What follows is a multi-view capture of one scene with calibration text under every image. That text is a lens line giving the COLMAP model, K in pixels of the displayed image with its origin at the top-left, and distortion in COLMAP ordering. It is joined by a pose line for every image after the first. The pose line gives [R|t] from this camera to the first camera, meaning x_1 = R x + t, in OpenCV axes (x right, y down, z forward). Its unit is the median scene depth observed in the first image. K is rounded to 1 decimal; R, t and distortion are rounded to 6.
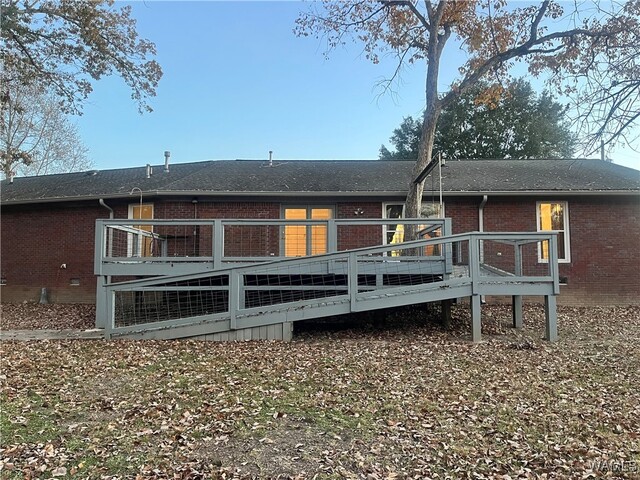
lens RADIAL K [[487.8, 0, 319.0], [0, 487.8, 238.7], [0, 0, 1]] dist [0.040973, 0.004070]
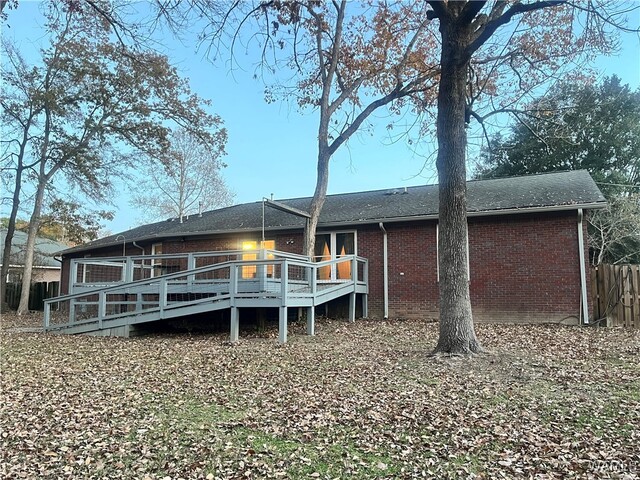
lens RADIAL K [[487.8, 0, 324.0], [0, 487.8, 241.0], [0, 0, 1]] dist [0.040973, 0.004070]
pose [[0.907047, -0.049775, -0.418078, 1.097581], [0.034058, 0.998407, -0.044975, 0.001156], [0.419650, 0.026555, 0.907297, -0.119451]]
